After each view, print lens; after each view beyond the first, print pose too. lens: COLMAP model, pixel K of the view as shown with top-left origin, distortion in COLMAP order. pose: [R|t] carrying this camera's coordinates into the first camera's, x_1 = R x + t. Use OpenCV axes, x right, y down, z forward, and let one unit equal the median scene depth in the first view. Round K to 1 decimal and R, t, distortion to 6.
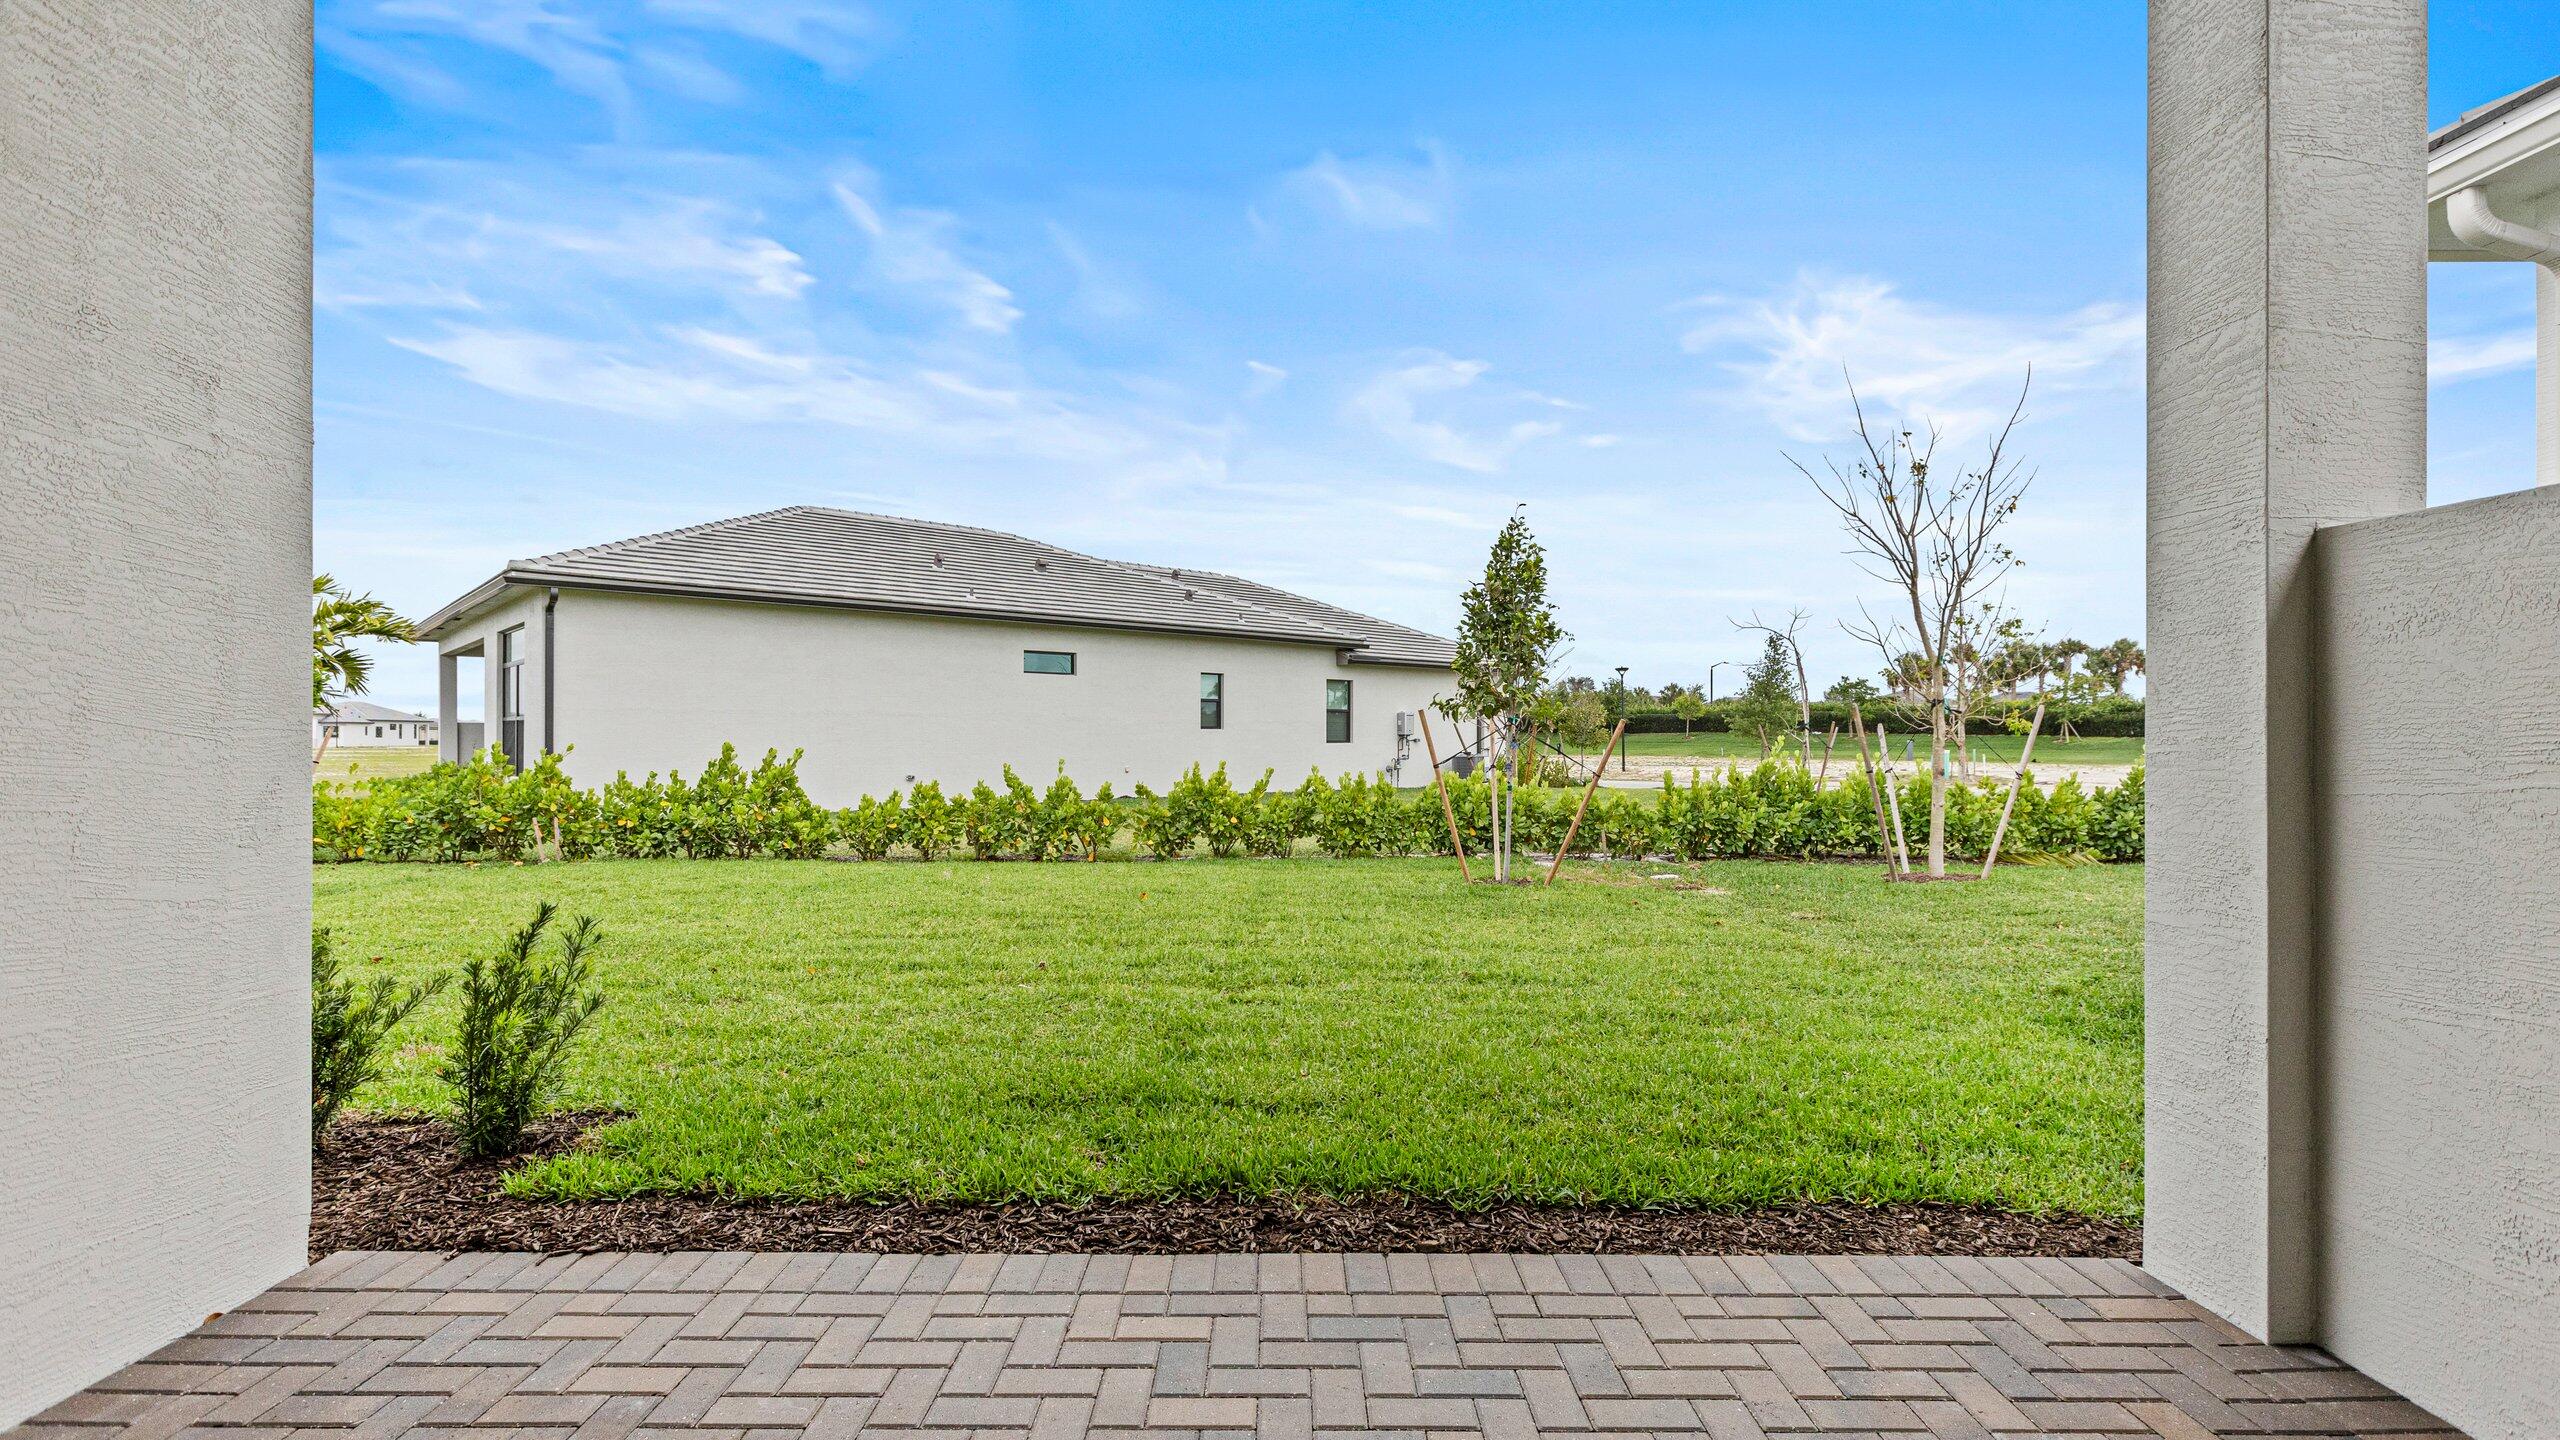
lens RADIAL K [[1143.1, 0, 1271.7], [0, 1143.1, 735.4], [0, 0, 1]] dist [0.002358, -0.001283]
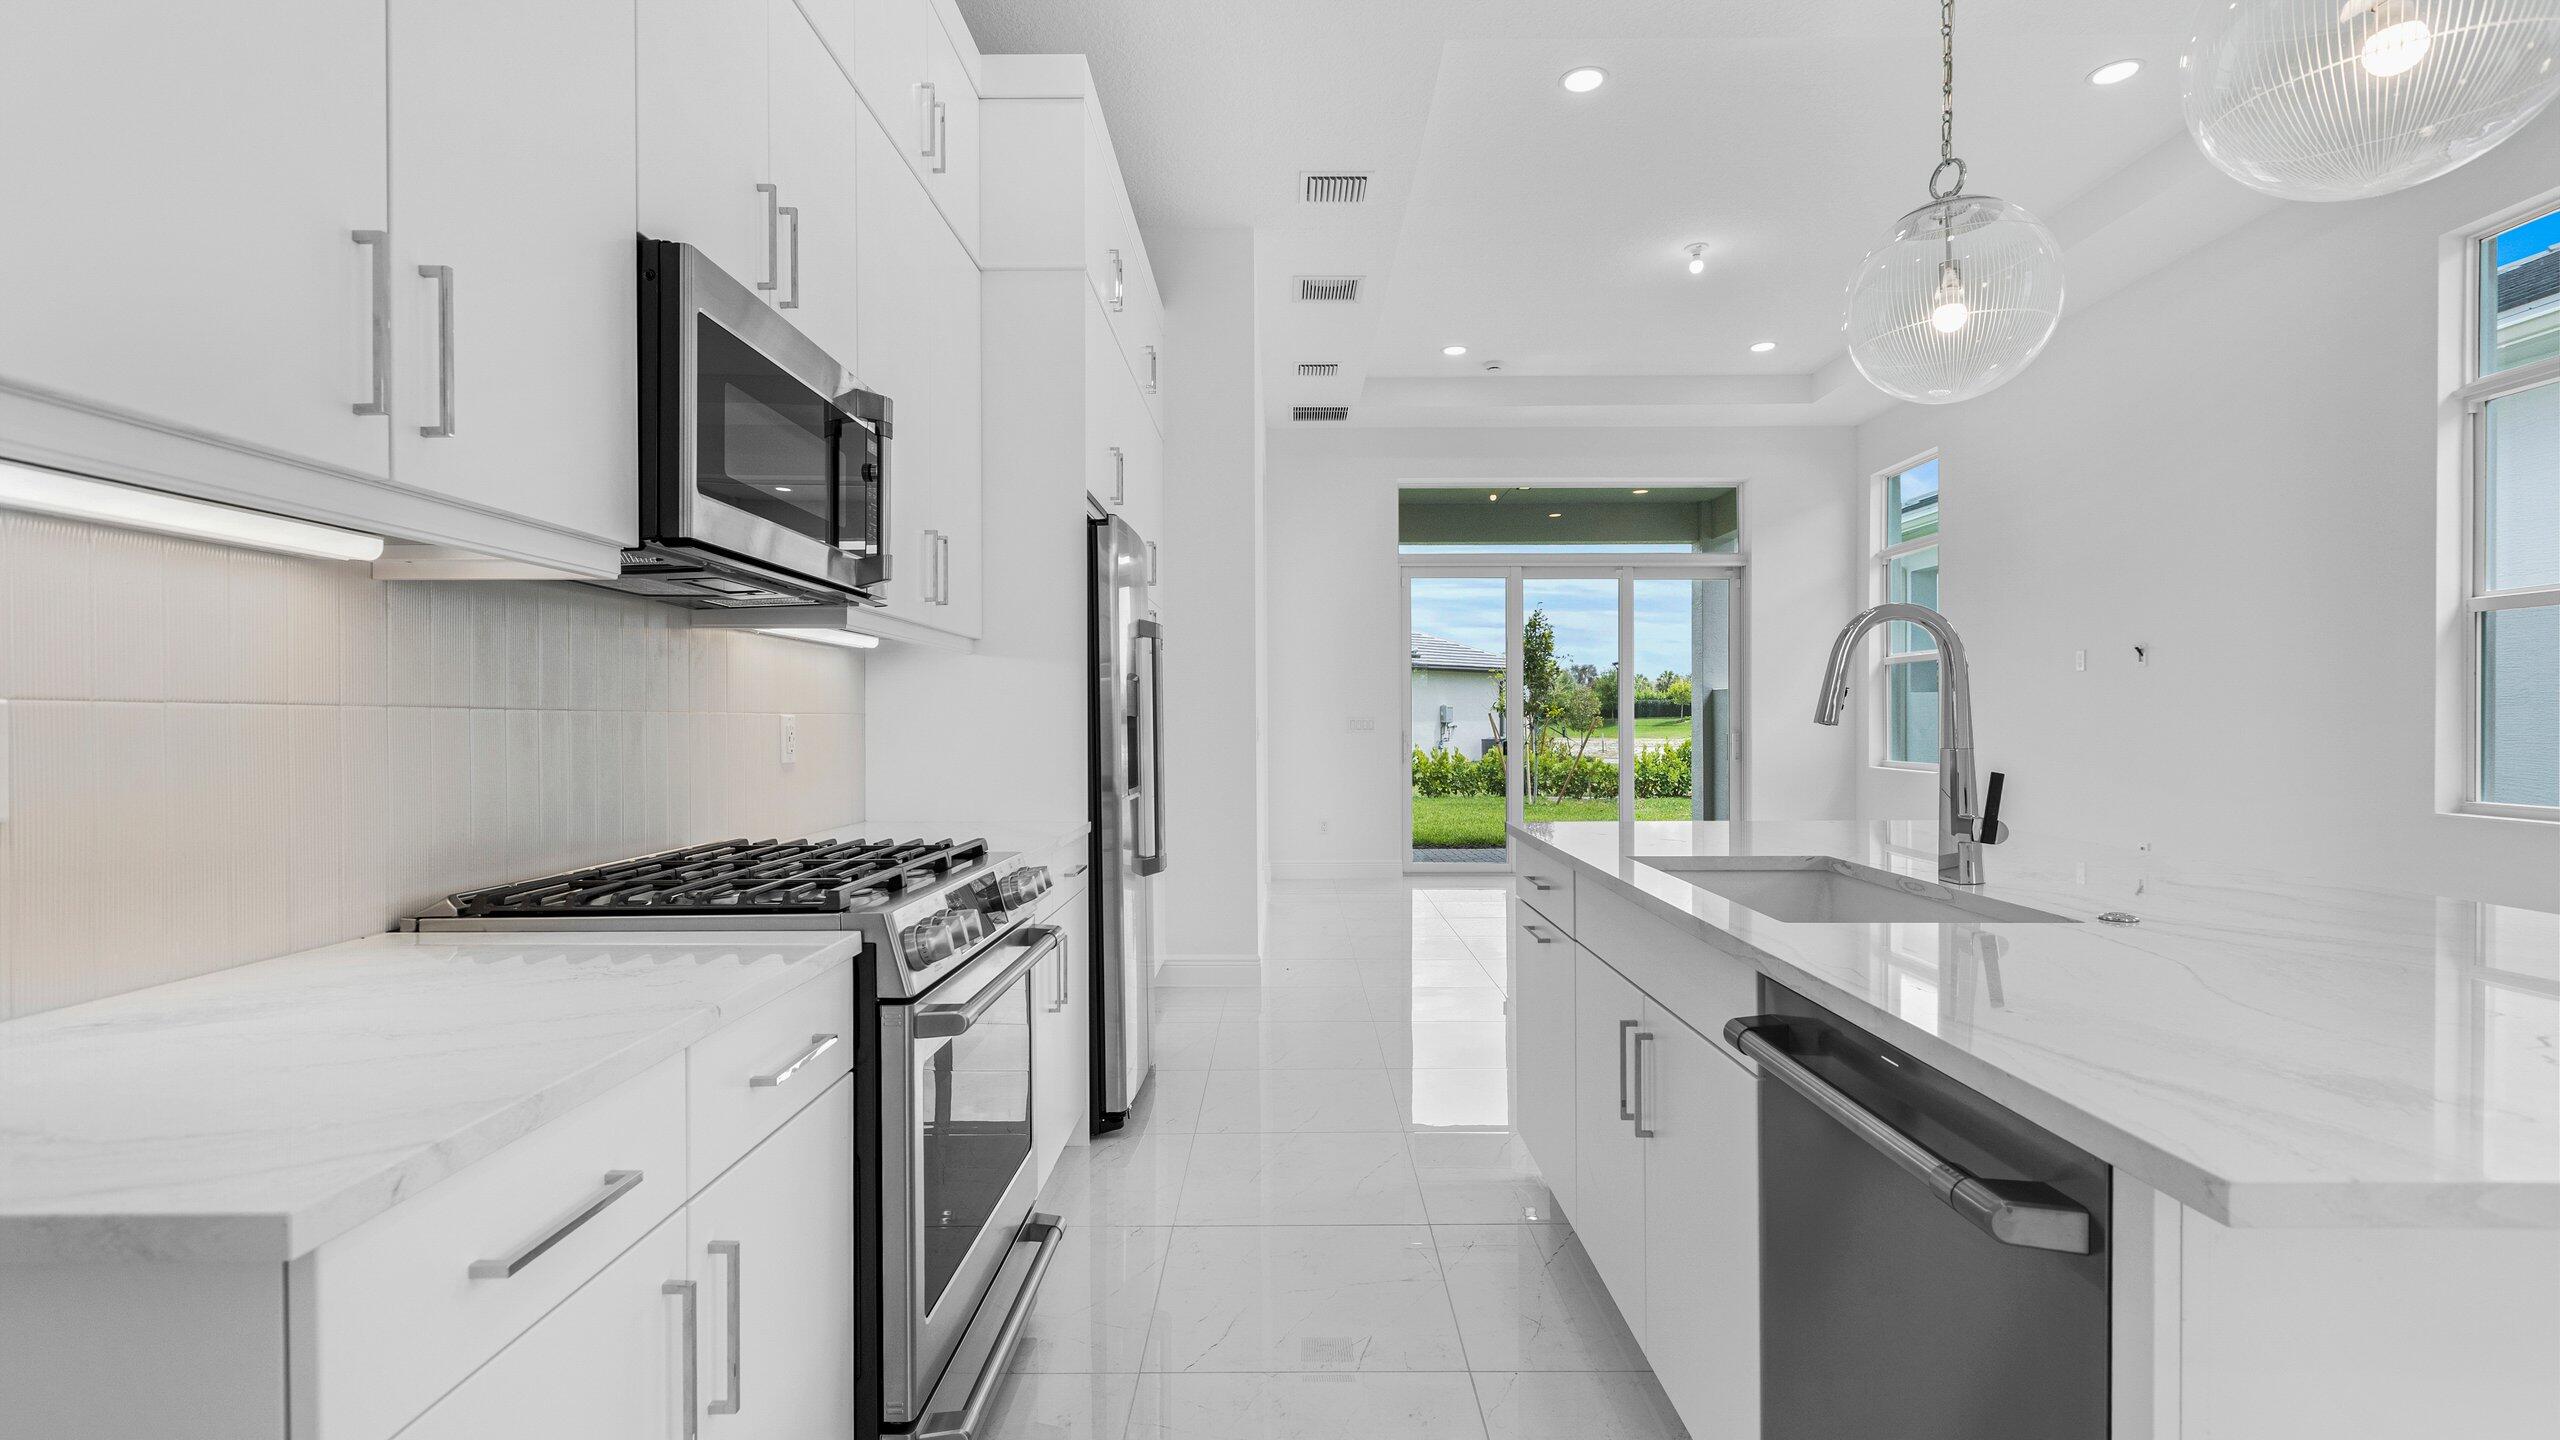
lens RADIAL K [[1143.1, 0, 1280.7], [0, 1143.1, 731.6], [0, 0, 1]] dist [0.002358, -0.001283]
pose [[0.999970, -0.007087, 0.002970, -0.154996], [0.007058, 0.999930, 0.009504, -0.007995], [-0.003038, -0.009483, 0.999950, -0.633628]]
